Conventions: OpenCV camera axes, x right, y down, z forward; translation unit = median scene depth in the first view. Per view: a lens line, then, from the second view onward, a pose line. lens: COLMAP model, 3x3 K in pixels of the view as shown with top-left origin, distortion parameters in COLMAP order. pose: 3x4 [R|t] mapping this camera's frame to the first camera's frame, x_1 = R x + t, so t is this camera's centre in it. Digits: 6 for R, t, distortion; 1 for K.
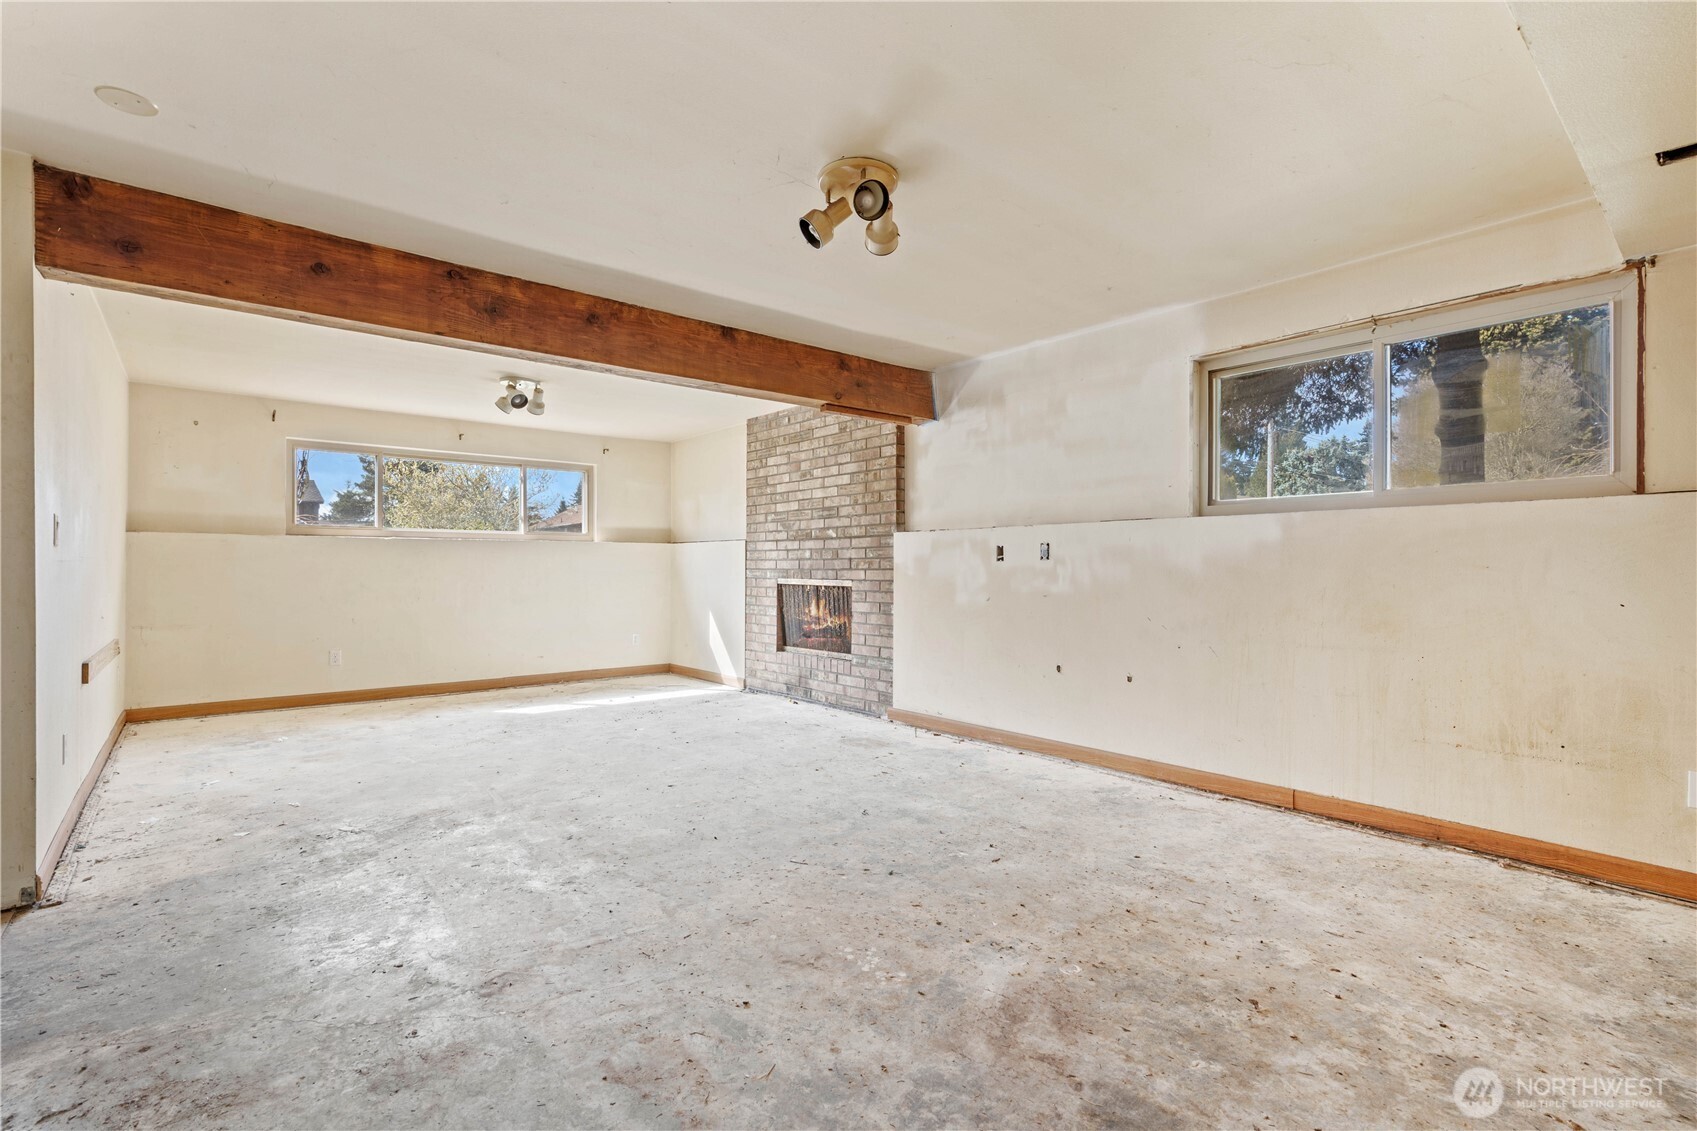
lens RADIAL K [[784.8, 0, 818.1], [0, 784.8, 544.0], [0, 0, 1]] dist [-0.002836, 0.001562]
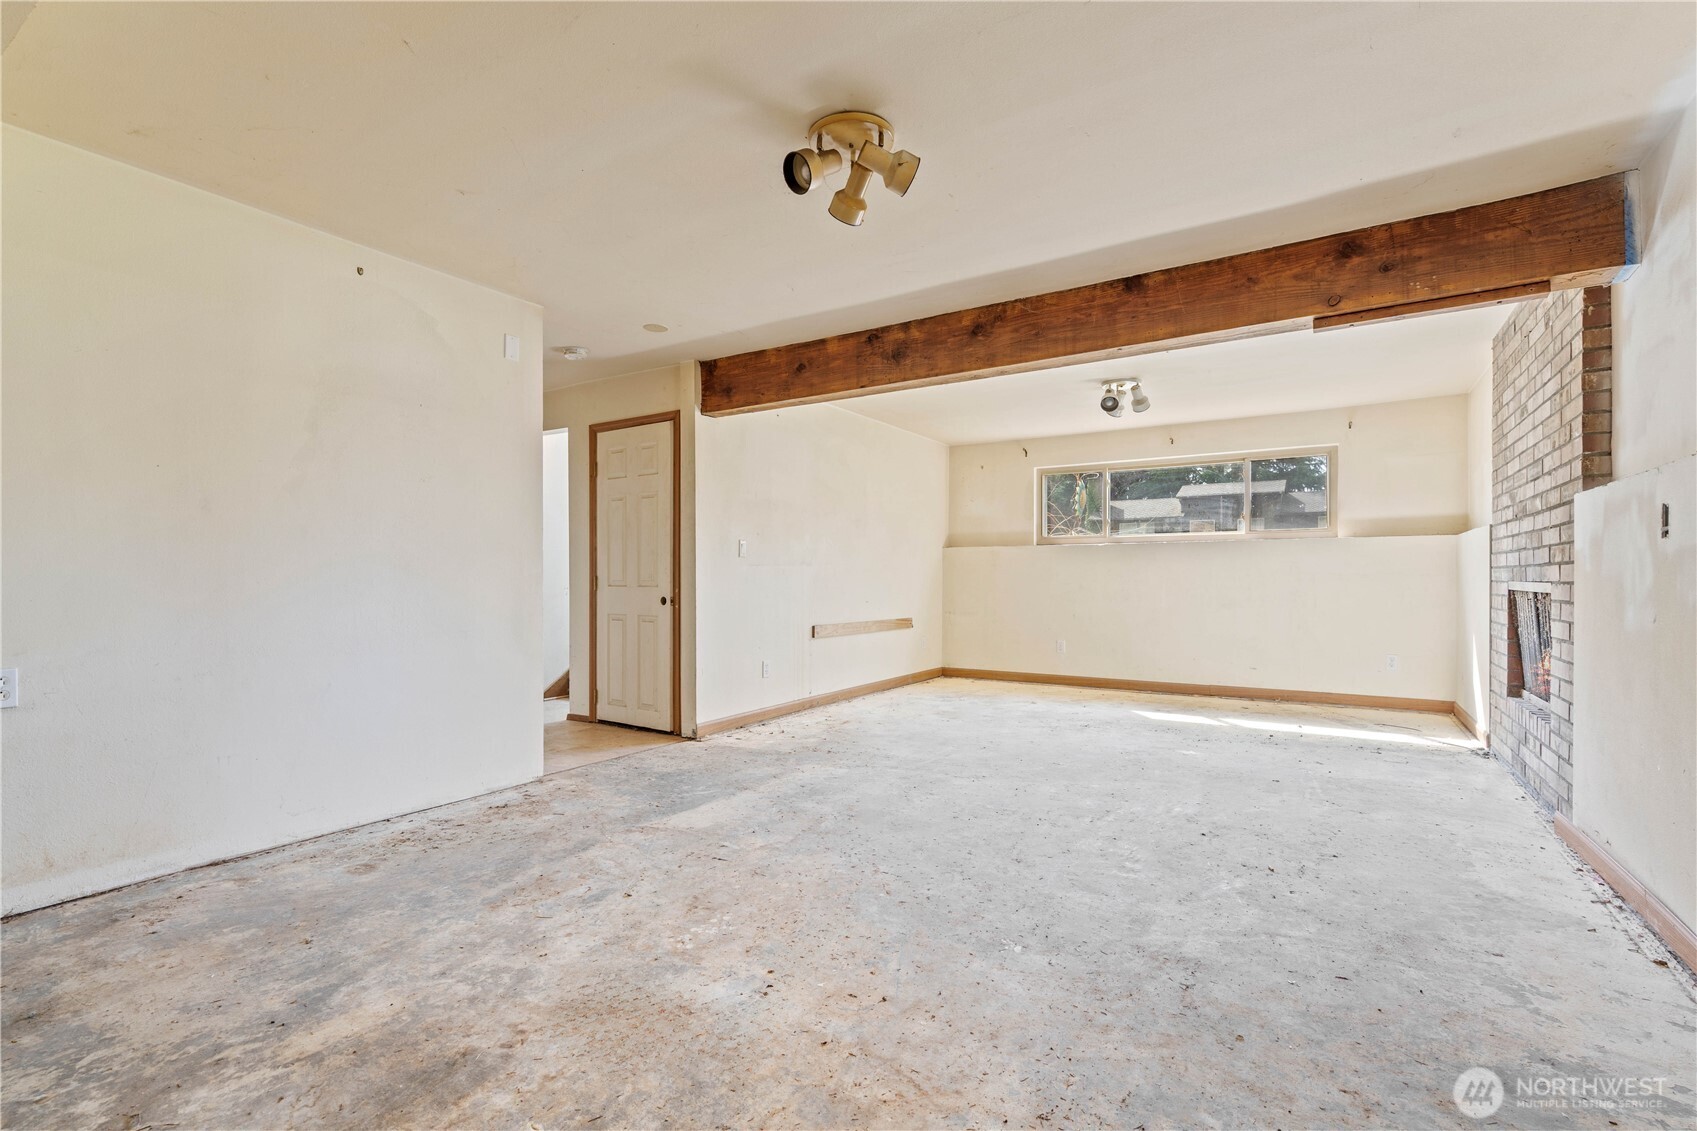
lens RADIAL K [[784.8, 0, 844.2], [0, 784.8, 556.0], [0, 0, 1]] dist [-0.002836, 0.001562]
pose [[0.299276, -0.027873, -0.953759, 0.704302], [0.029286, 0.999371, -0.020016, 0.036495], [0.953717, -0.021941, 0.299904, 0.539022]]
